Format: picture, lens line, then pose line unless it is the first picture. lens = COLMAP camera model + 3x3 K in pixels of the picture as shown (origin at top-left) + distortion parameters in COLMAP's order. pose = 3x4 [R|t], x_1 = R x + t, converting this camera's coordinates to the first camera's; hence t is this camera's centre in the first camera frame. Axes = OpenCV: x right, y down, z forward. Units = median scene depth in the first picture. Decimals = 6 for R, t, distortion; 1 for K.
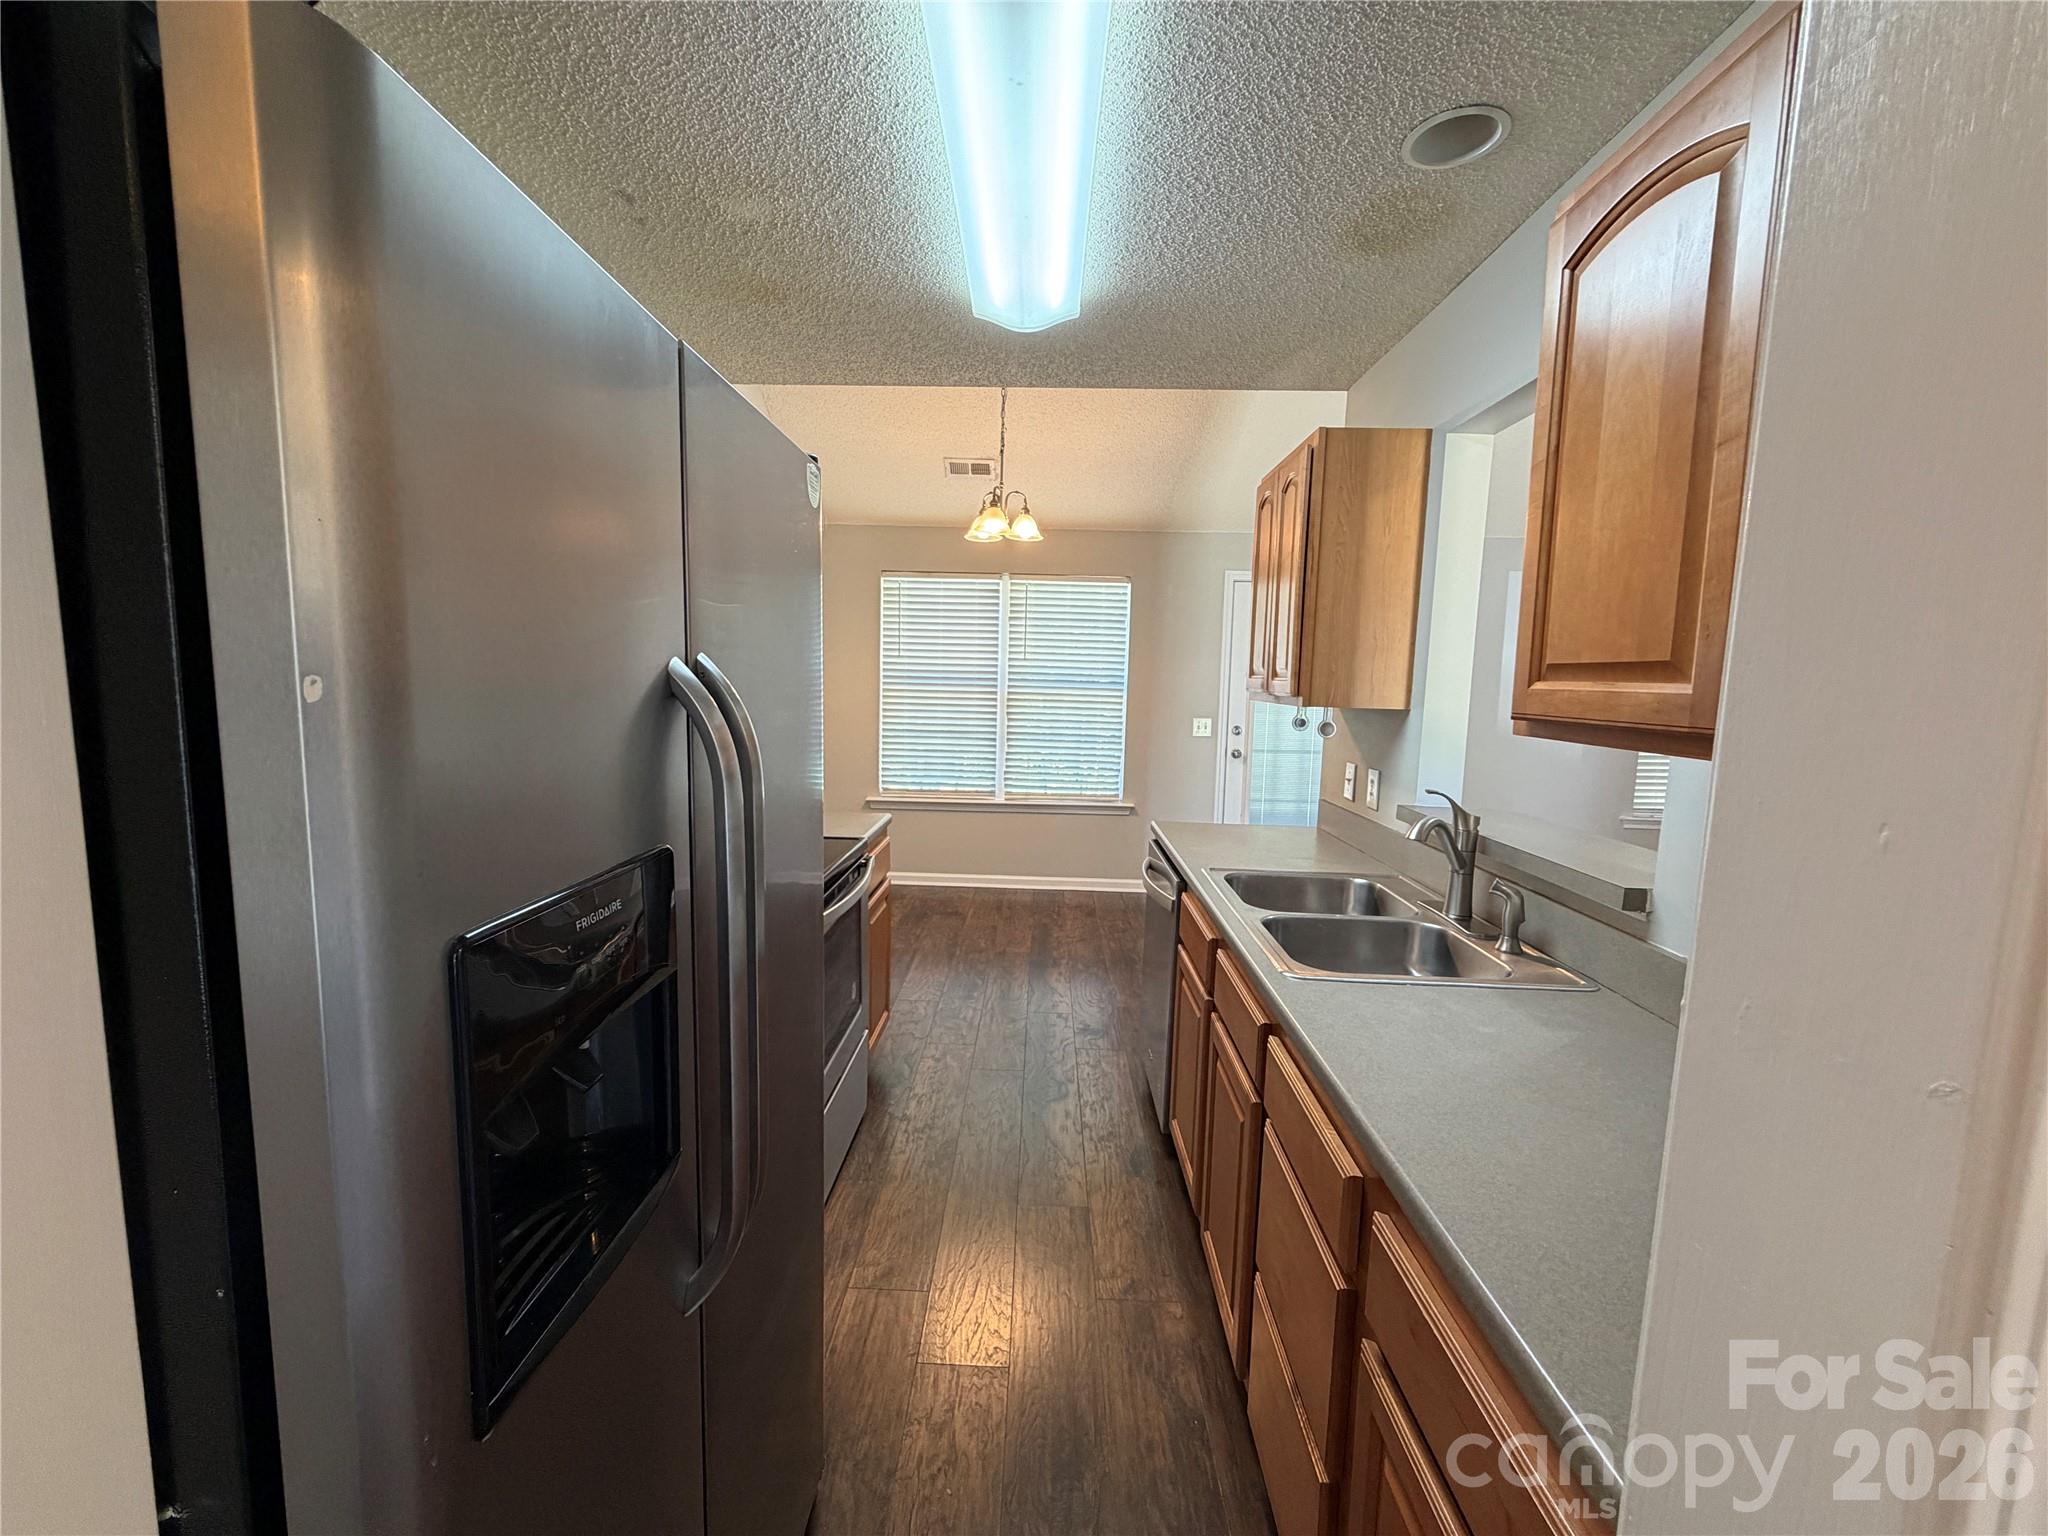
lens RADIAL K [[819.8, 0, 1025.2], [0, 819.8, 765.4], [0, 0, 1]] dist [-0.000702, -0.000116]
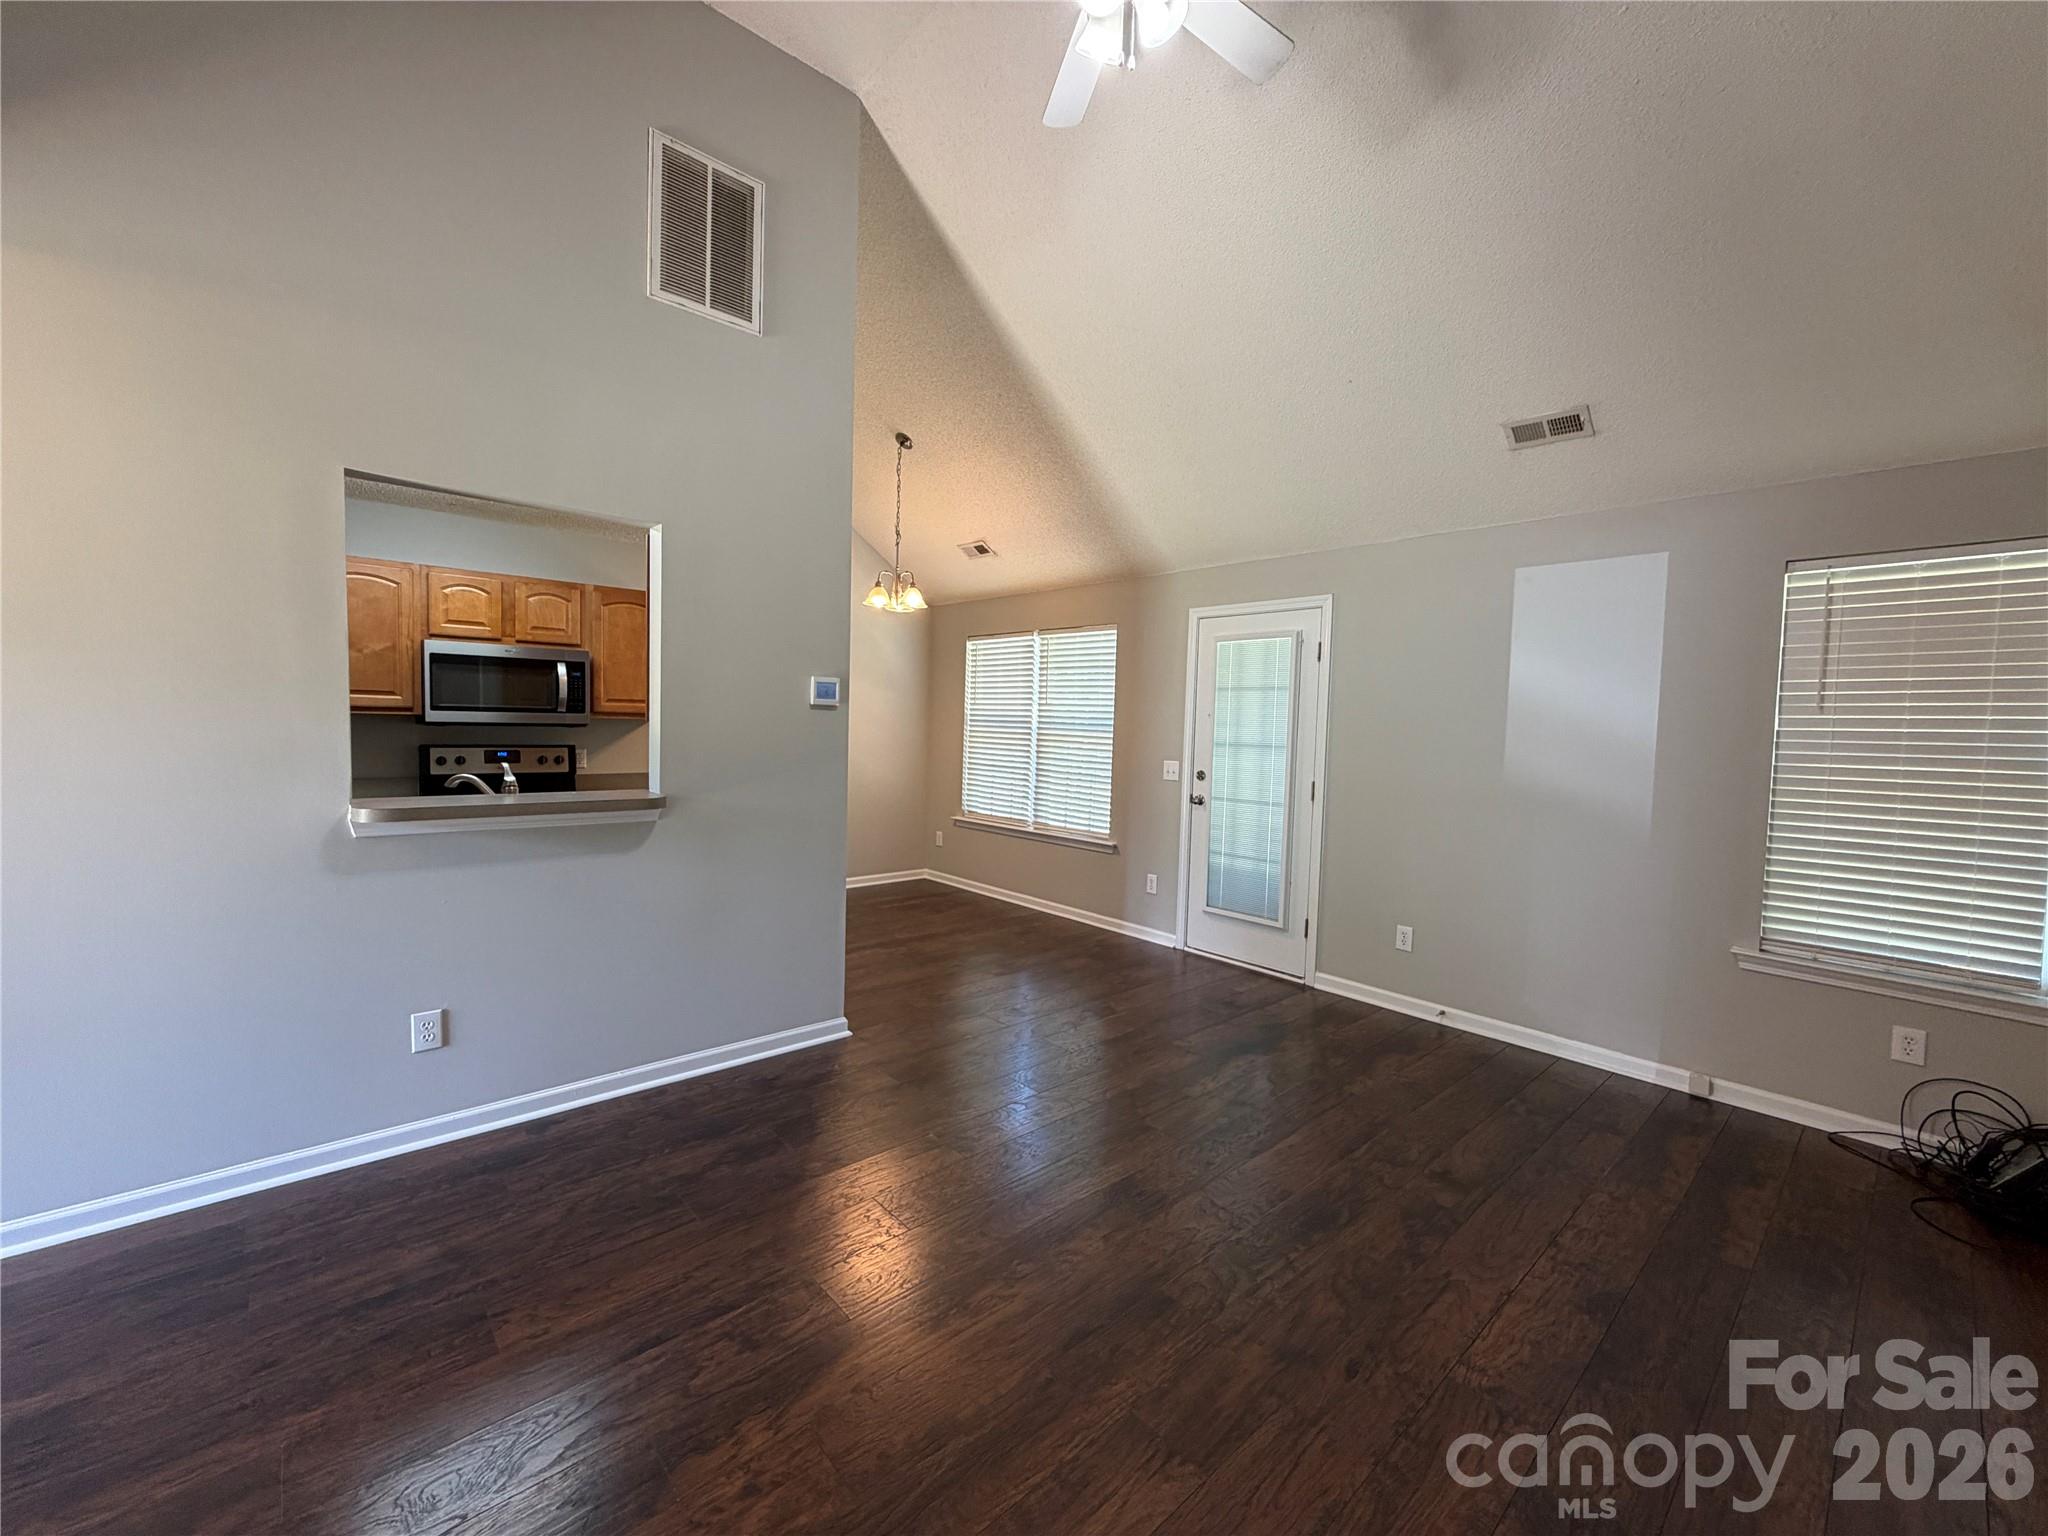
lens RADIAL K [[819.8, 0, 1025.2], [0, 819.8, 765.4], [0, 0, 1]] dist [-0.000702, -0.000116]
pose [[0.696121, 0.034770, -0.717082, 0.800964], [-0.090648, 0.995089, -0.039749, 0.001605], [0.712178, 0.092672, 0.695855, 0.205545]]
